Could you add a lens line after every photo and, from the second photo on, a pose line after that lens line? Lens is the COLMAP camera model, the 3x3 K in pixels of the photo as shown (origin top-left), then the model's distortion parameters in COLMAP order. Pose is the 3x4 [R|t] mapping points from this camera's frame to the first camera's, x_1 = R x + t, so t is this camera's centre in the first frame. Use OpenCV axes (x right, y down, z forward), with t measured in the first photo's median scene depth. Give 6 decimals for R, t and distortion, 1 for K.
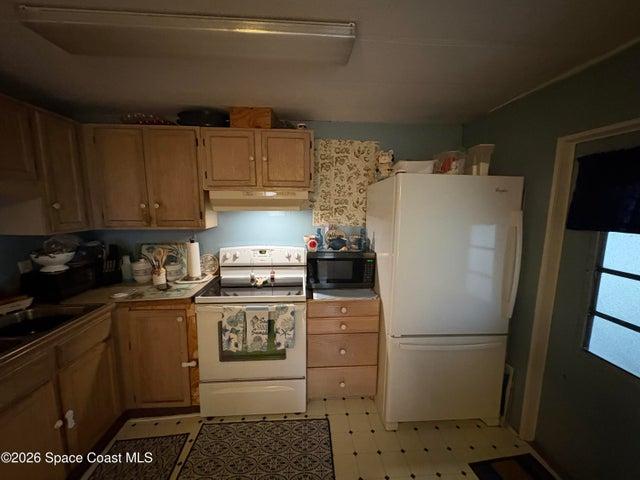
lens RADIAL K [[254.5, 0, 319.0], [0, 254.5, 239.5], [0, 0, 1]] dist [0.000865, 0.000611]
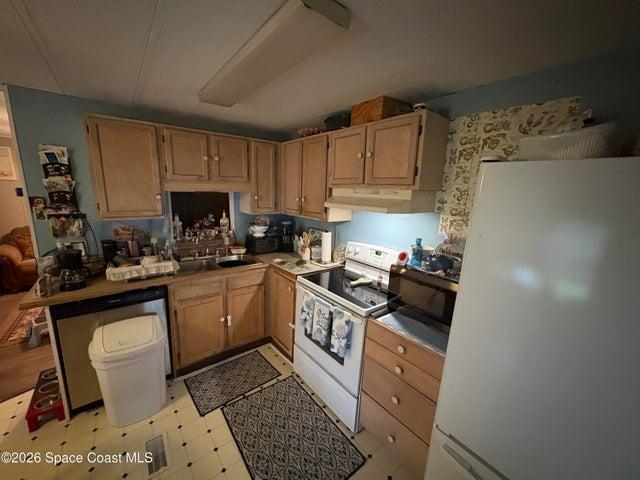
lens RADIAL K [[254.5, 0, 319.4], [0, 254.5, 239.6], [0, 0, 1]] dist [0.000865, 0.000611]
pose [[0.565227, 0.173702, -0.806440, 0.494686], [-0.143627, 0.983371, 0.111144, -0.089724], [0.812336, 0.053005, 0.580776, 0.330941]]
